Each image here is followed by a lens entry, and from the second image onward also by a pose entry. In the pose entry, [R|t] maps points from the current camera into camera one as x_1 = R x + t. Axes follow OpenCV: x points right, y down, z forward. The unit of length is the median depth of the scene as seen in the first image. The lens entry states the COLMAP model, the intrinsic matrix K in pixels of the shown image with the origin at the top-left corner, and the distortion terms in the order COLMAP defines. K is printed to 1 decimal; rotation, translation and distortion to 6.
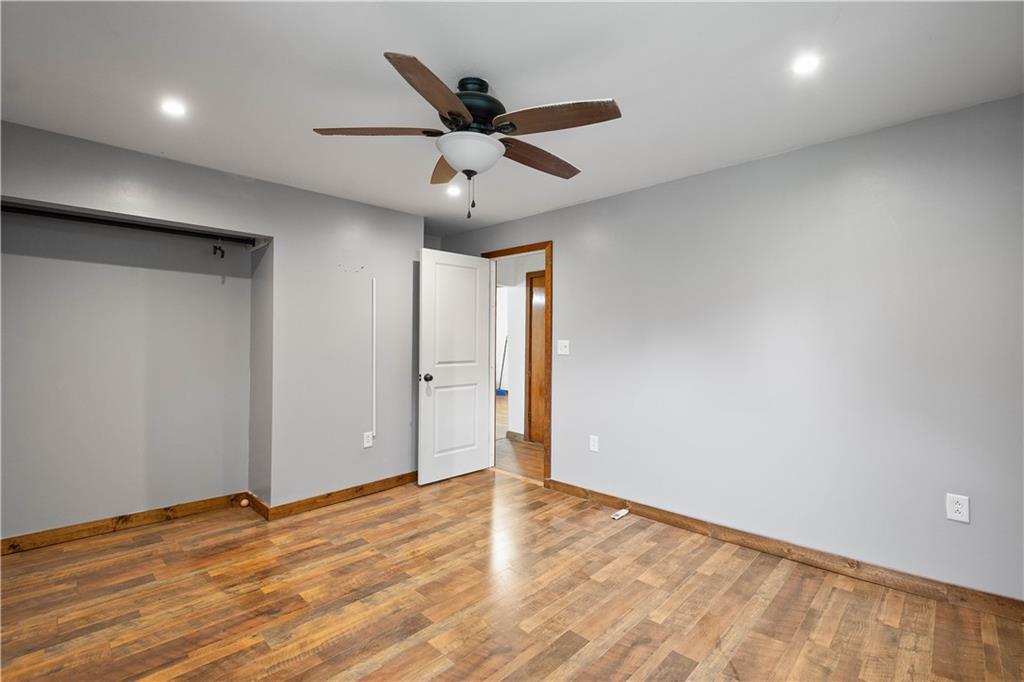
lens RADIAL K [[449.6, 0, 512.0], [0, 449.6, 341.0], [0, 0, 1]] dist [0.002104, -0.000350]
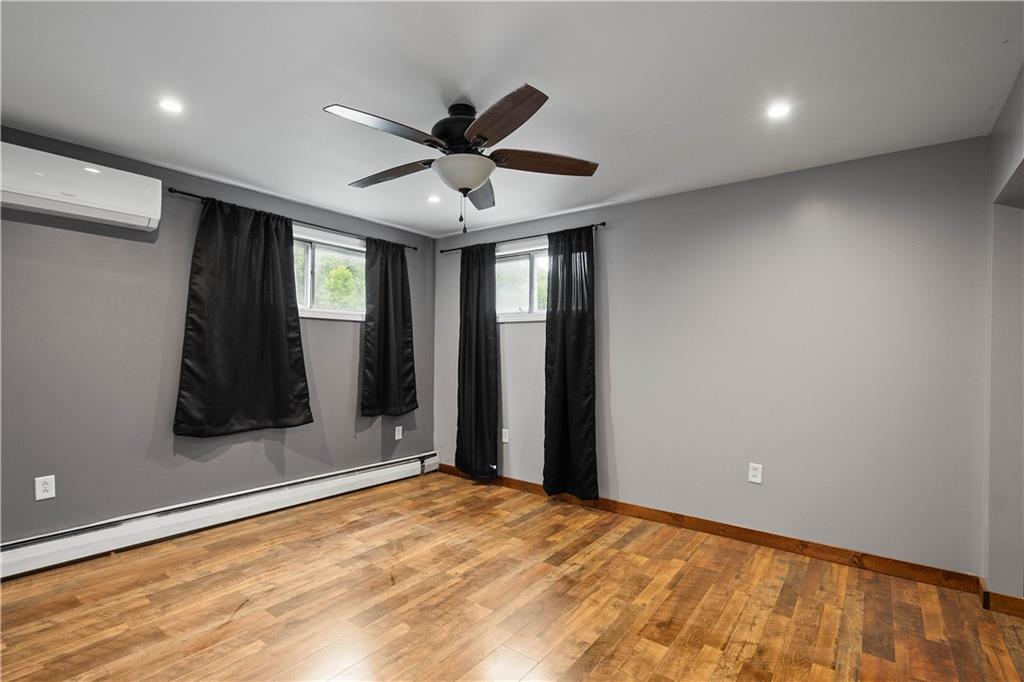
lens RADIAL K [[449.6, 0, 512.0], [0, 449.6, 341.0], [0, 0, 1]] dist [0.002104, -0.000350]
pose [[-0.990364, -0.018866, -0.137196, -0.059638], [-0.015654, 0.999578, -0.024455, 0.007182], [0.137600, -0.022072, -0.990242, 2.057864]]
